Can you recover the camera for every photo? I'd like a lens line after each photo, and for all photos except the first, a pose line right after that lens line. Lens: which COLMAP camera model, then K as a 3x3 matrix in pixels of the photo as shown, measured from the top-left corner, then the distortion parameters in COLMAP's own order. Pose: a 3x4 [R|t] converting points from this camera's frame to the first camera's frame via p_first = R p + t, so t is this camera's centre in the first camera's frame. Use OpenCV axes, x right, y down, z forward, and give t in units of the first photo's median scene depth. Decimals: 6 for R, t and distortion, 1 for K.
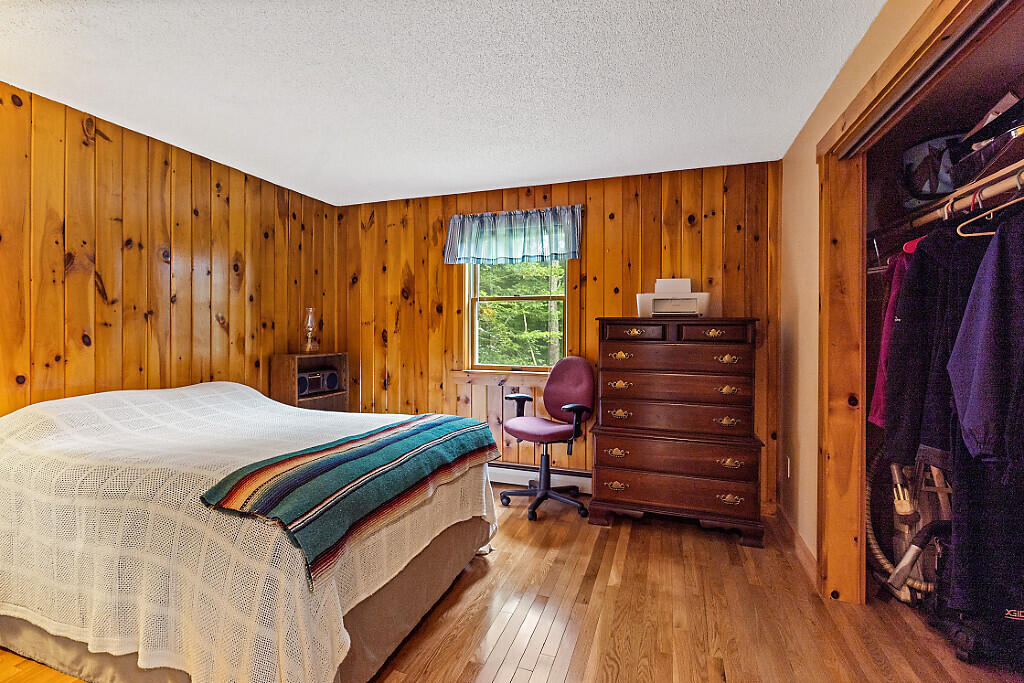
lens RADIAL K [[468.0, 0, 506.2], [0, 468.0, 338.1], [0, 0, 1]] dist [0.000127, -0.000709]
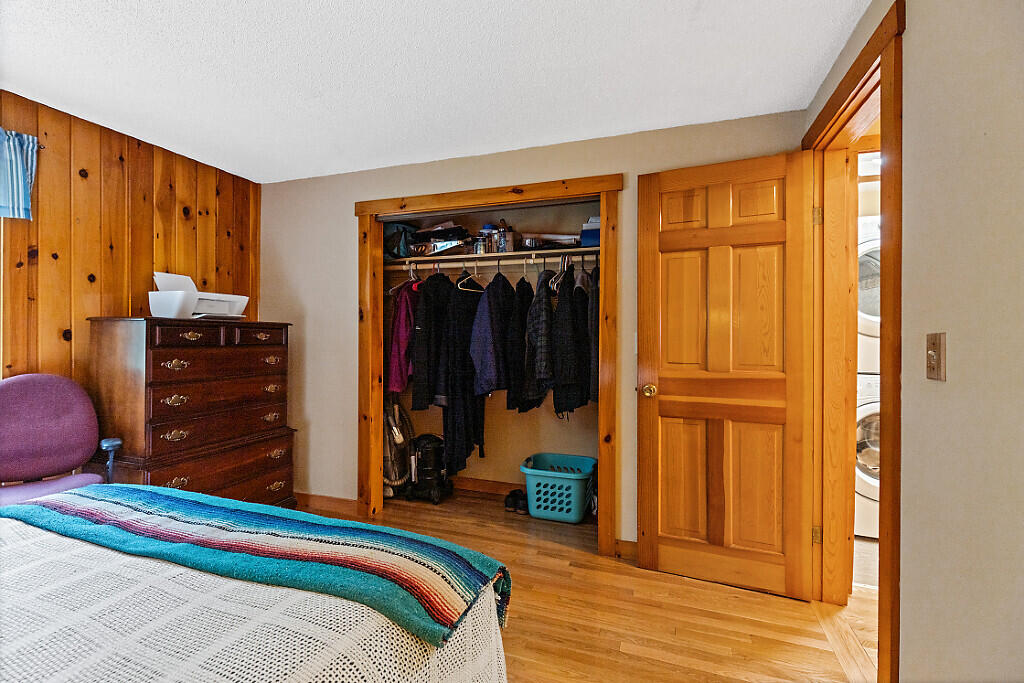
lens RADIAL K [[468.0, 0, 505.7], [0, 468.0, 335.4], [0, 0, 1]] dist [0.000127, -0.000709]
pose [[-0.005545, -0.003673, 0.999978, -0.520991], [0.012489, 0.999915, 0.003742, -0.008239], [-0.999907, 0.012509, -0.005499, 0.384019]]
